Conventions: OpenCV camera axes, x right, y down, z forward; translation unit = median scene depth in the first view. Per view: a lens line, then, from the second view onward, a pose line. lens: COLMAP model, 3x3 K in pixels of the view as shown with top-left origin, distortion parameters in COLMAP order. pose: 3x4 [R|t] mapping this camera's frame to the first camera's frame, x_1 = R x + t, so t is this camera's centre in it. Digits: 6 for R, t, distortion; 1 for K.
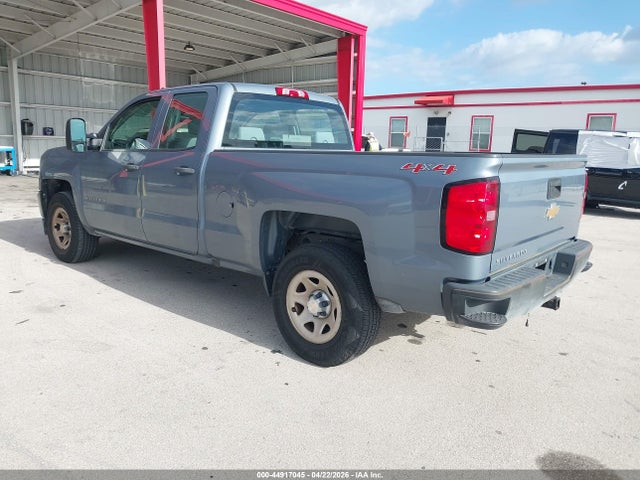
lens RADIAL K [[509.1, 0, 323.3], [0, 509.1, 240.0], [0, 0, 1]] dist [0.001713, -0.005854]
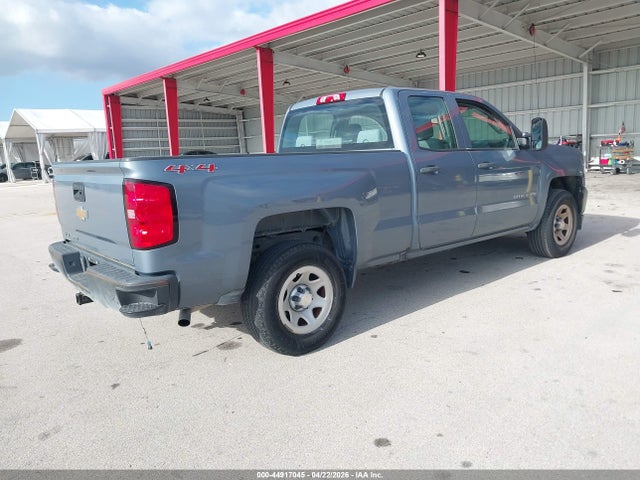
lens RADIAL K [[509.1, 0, 323.3], [0, 509.1, 240.0], [0, 0, 1]] dist [0.001713, -0.005854]
pose [[-0.170439, 0.152450, -0.973504, 1.019684], [-0.139753, 0.974232, 0.177032, -0.188289], [0.975407, 0.166223, -0.144742, 1.193116]]
